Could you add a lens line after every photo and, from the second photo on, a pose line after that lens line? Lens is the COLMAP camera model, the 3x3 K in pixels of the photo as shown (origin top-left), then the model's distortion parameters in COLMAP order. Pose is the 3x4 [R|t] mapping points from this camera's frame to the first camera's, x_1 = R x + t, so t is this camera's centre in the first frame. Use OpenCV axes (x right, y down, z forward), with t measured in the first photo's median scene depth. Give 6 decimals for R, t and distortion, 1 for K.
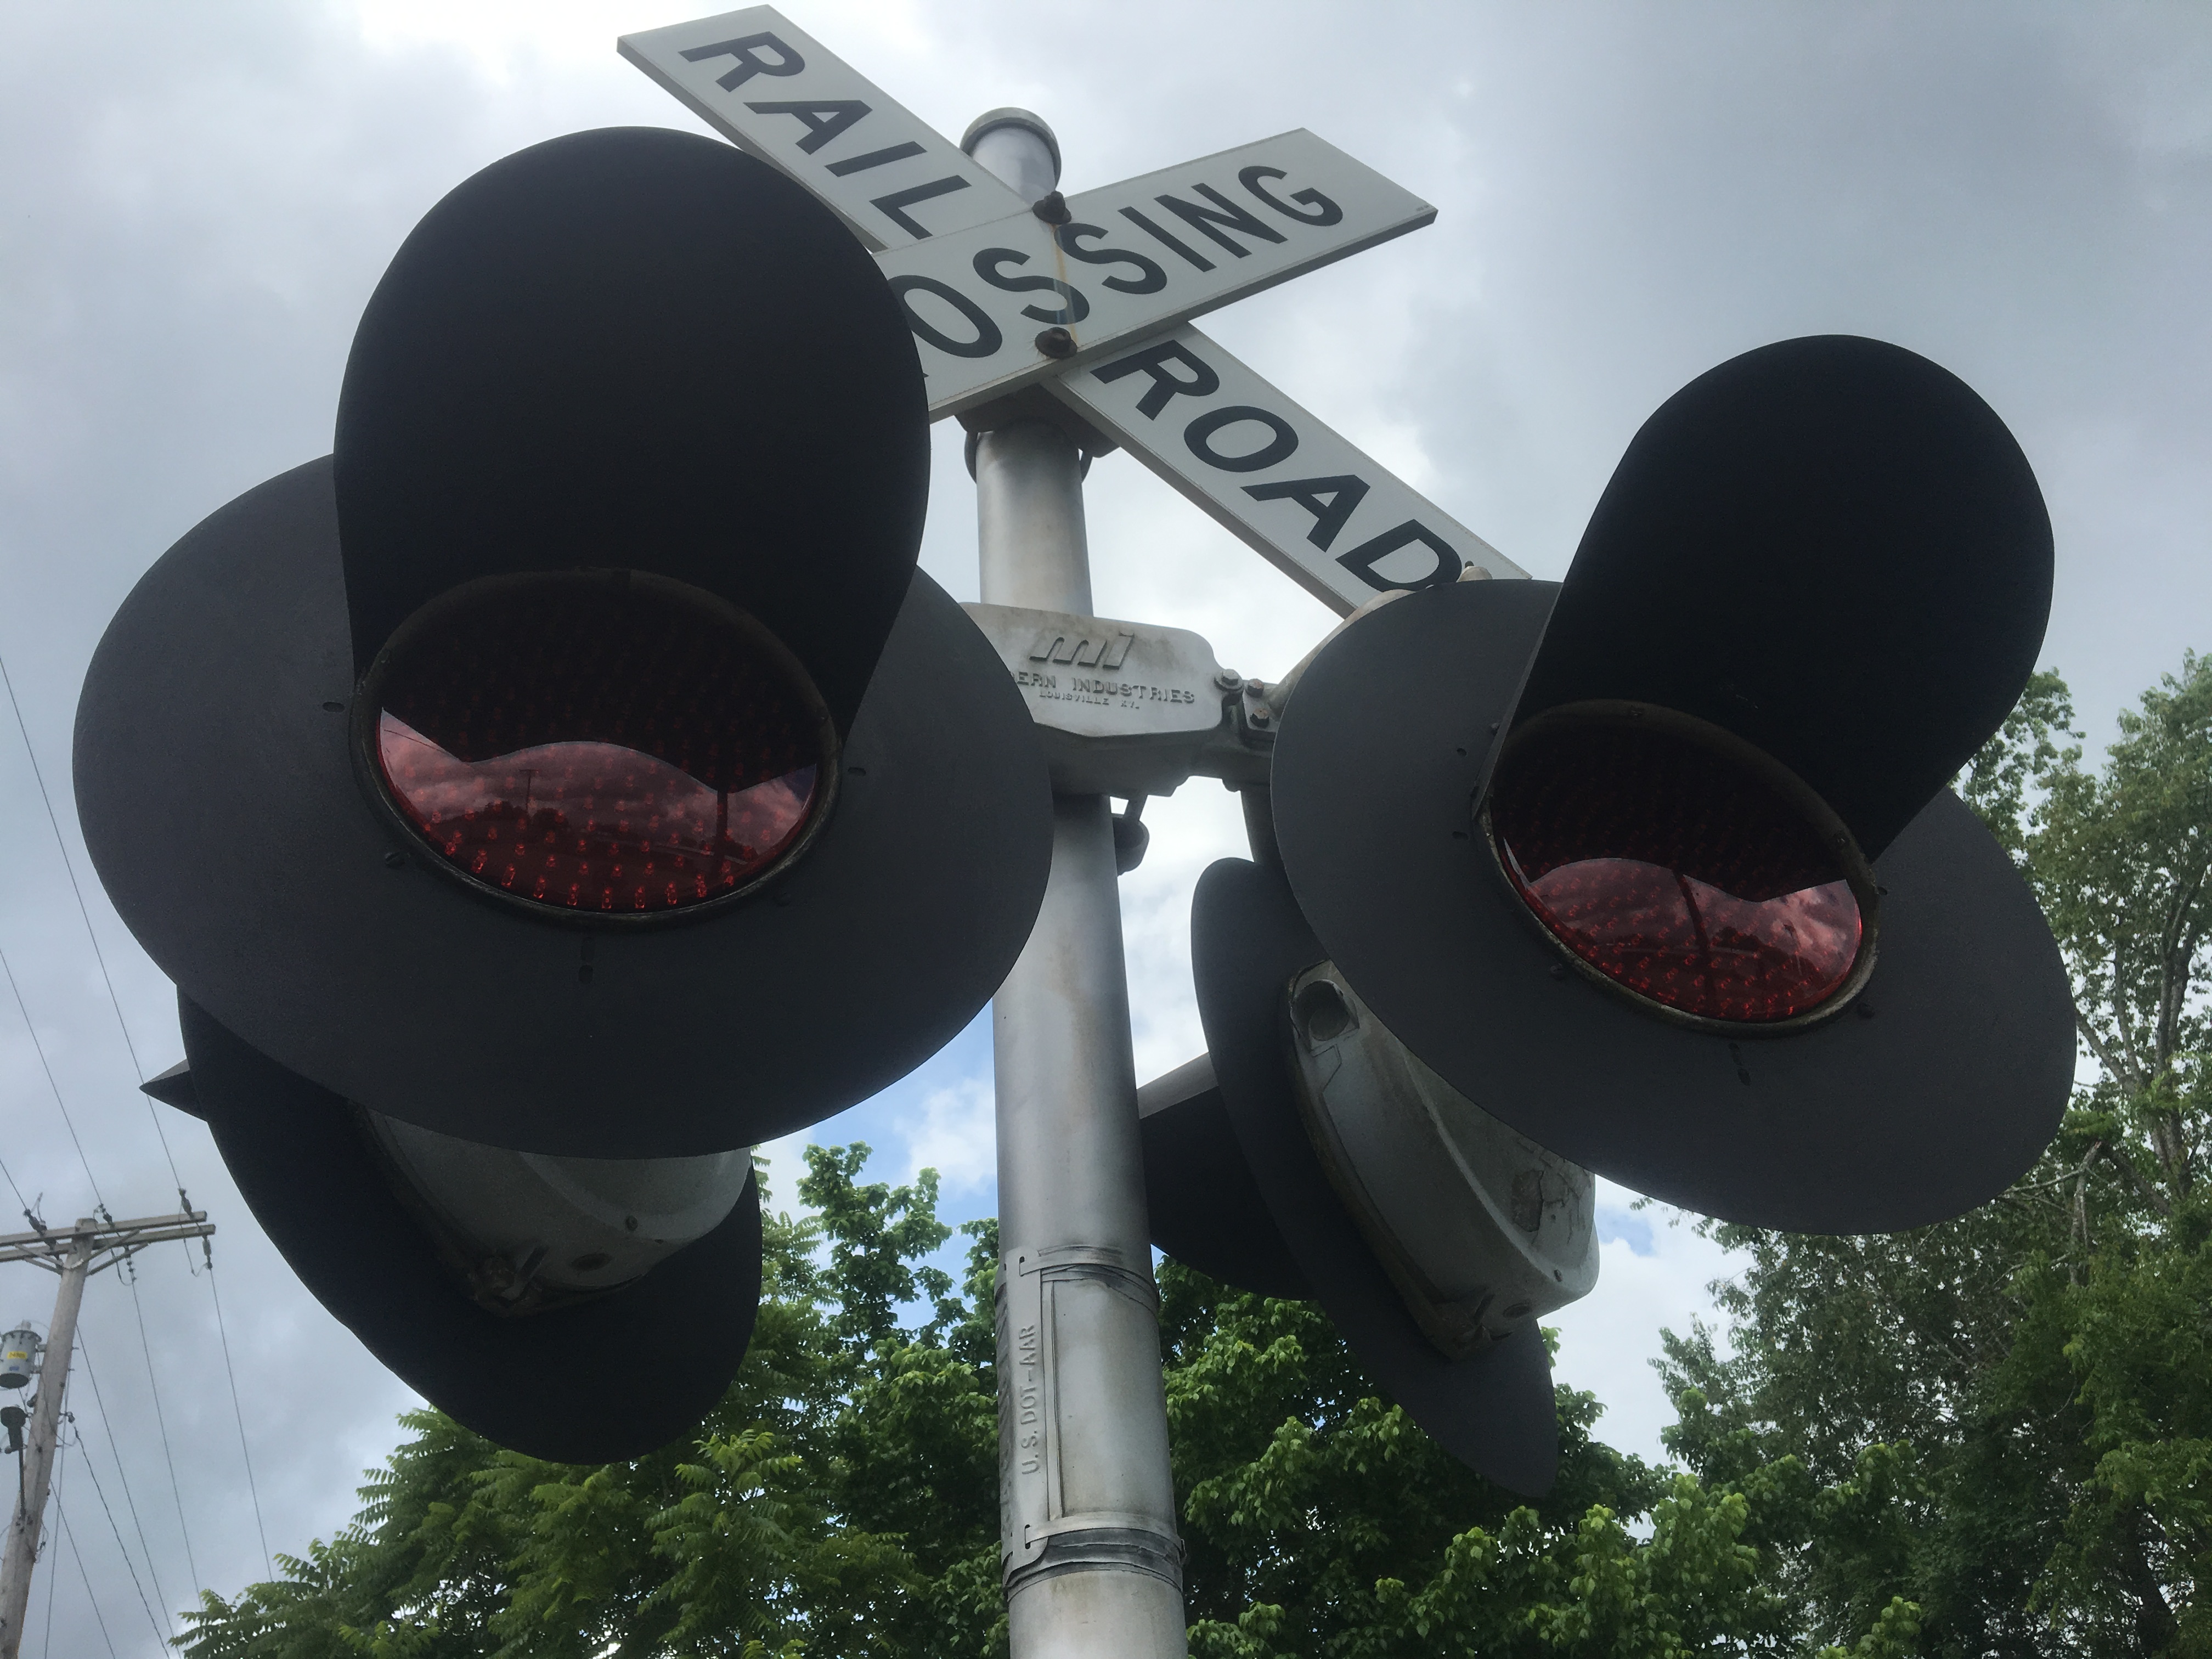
lens RADIAL K [[1876.9, 0, 1059.2], [0, 1876.9, 888.6], [0, 0, 1]] dist [0.012023, -0.001223]
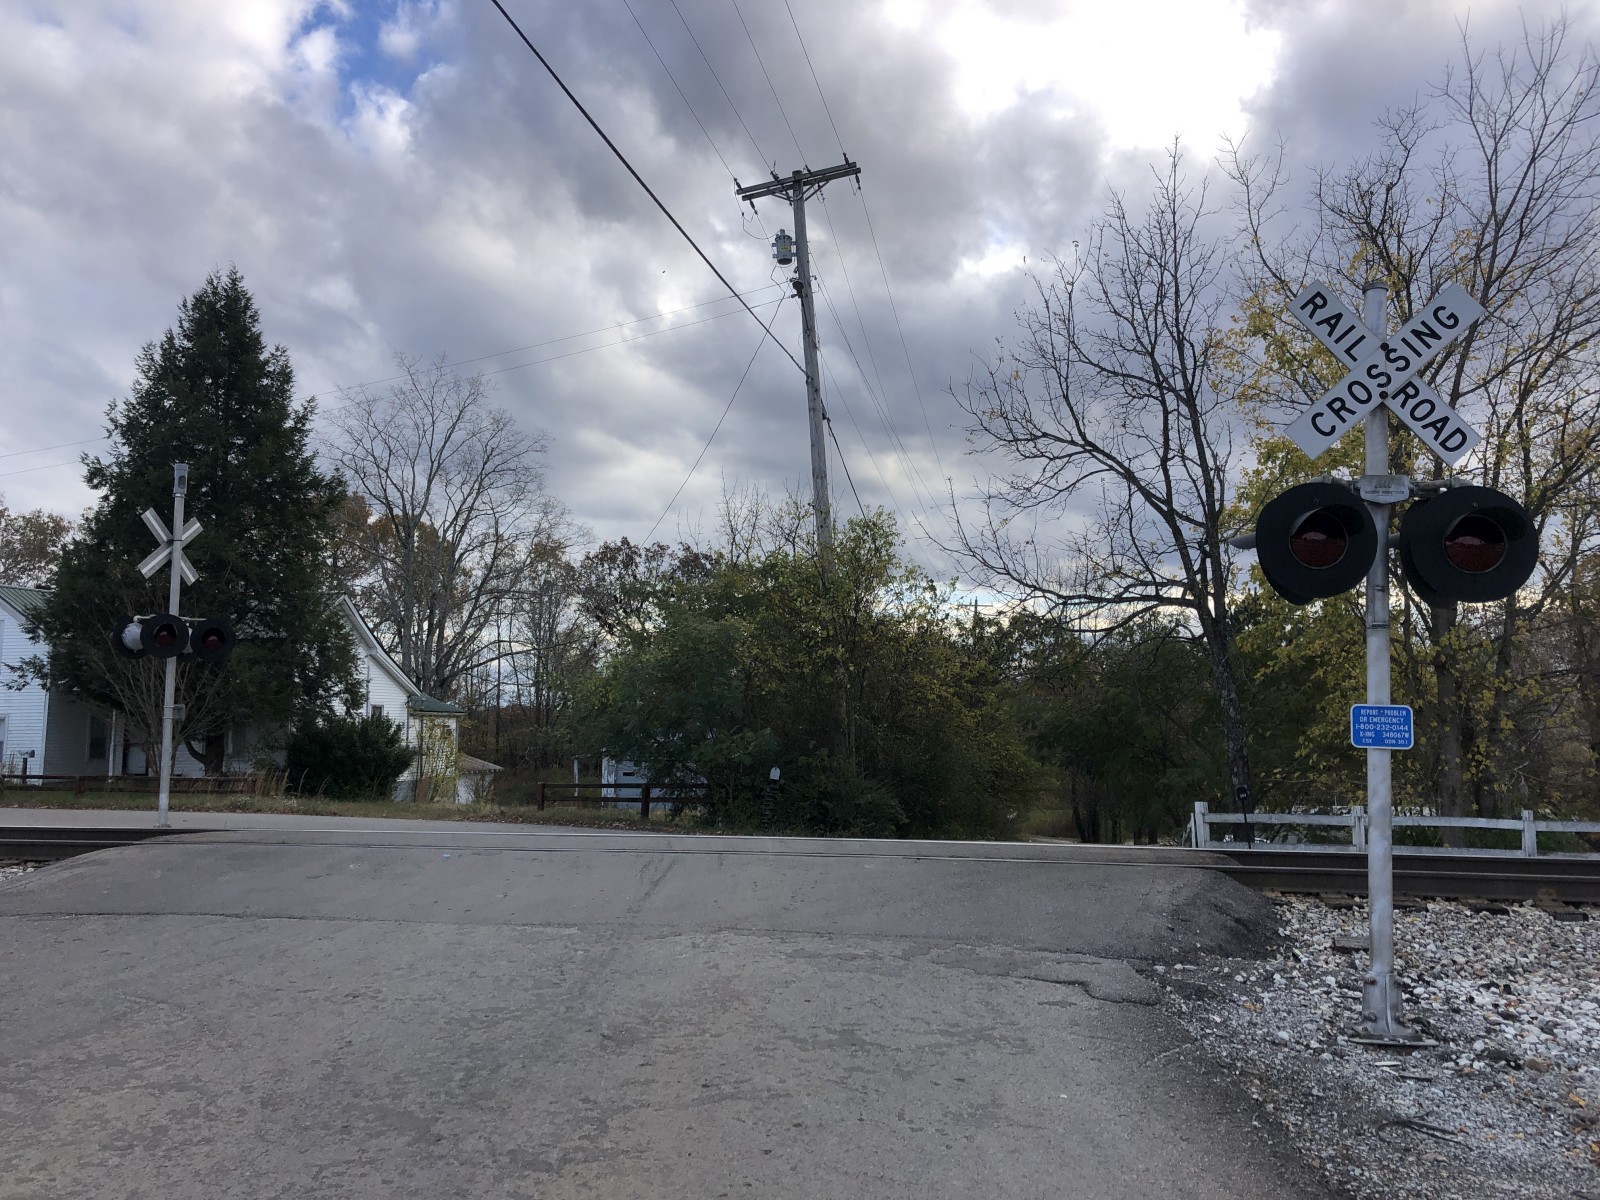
lens RADIAL K [[1305.1, 0, 772.7], [0, 1305.1, 556.3], [0, 0, 1]] dist [0.005679, 0.007923]
pose [[0.918294, 0.043065, -0.393550, -0.016275], [0.178981, 0.841521, 0.509713, -0.302728], [0.353132, -0.538505, 0.765056, -0.380775]]
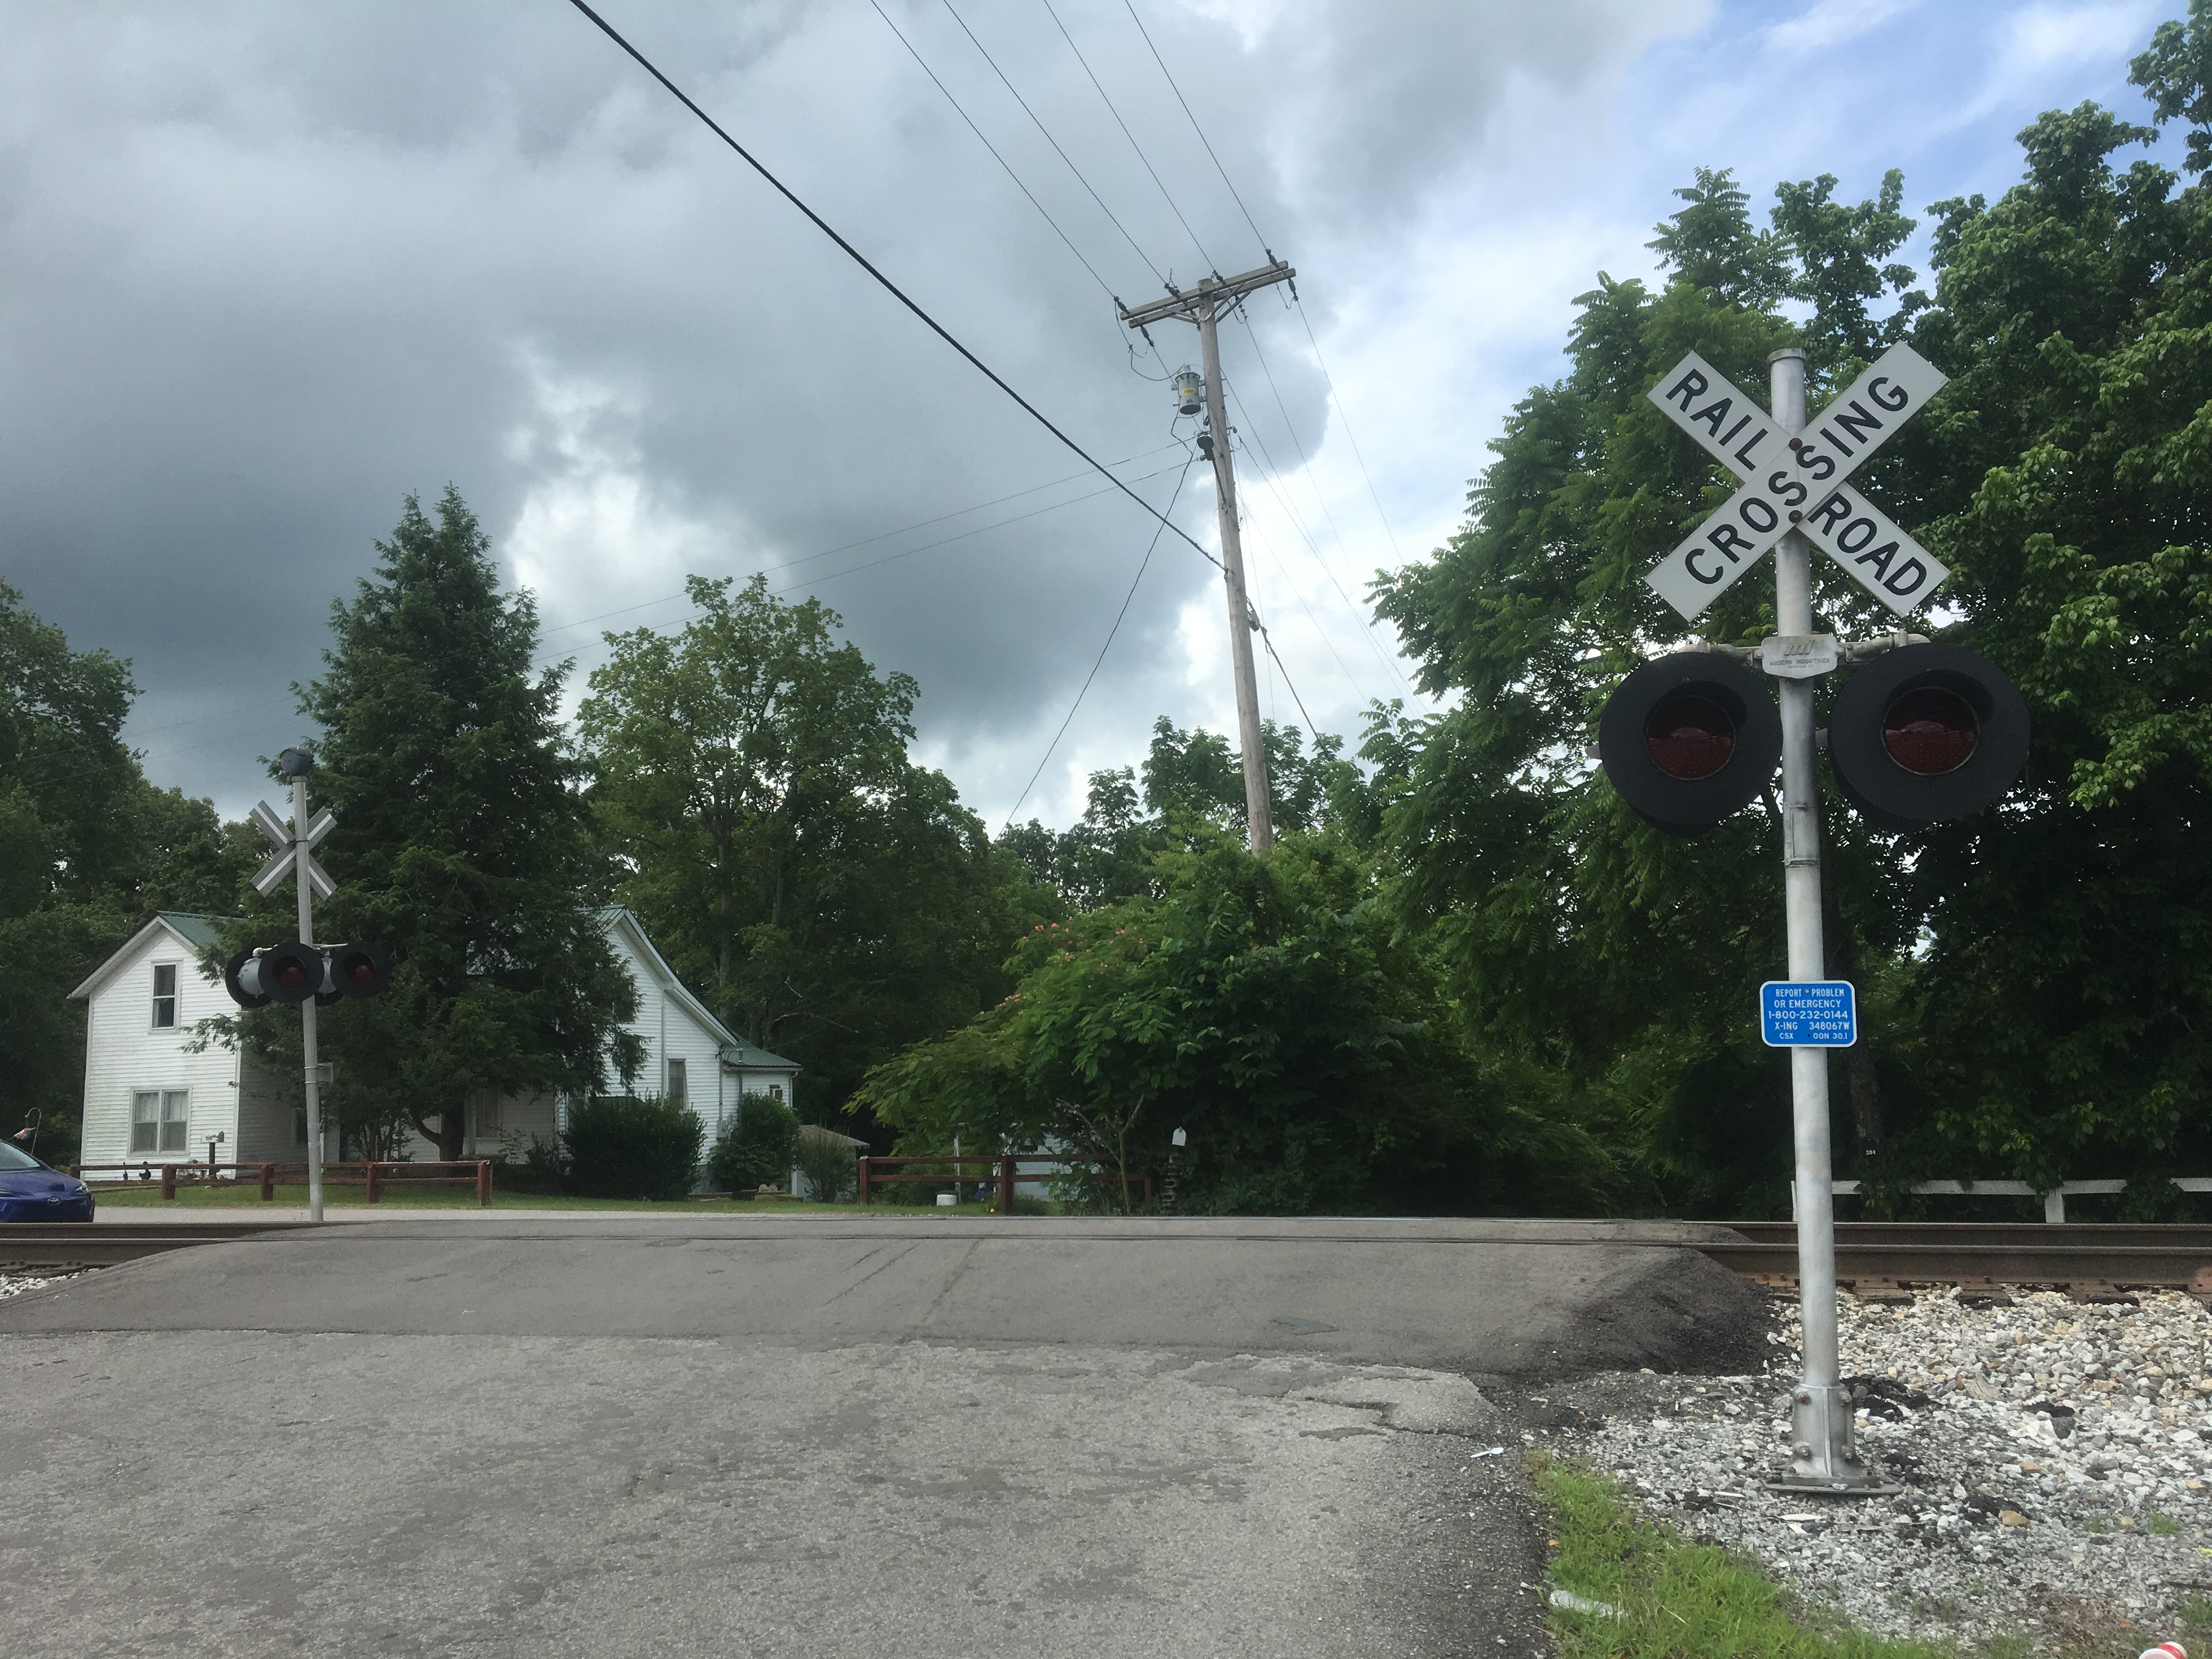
lens RADIAL K [[1838.1, 0, 1051.6], [0, 1838.1, 808.1], [0, 0, 1]] dist [0.064045, -0.086948]
pose [[0.864104, -0.004198, -0.503296, 0.078086], [0.275944, 0.840234, 0.466757, -0.266351], [0.420926, -0.542208, 0.727208, -0.344152]]
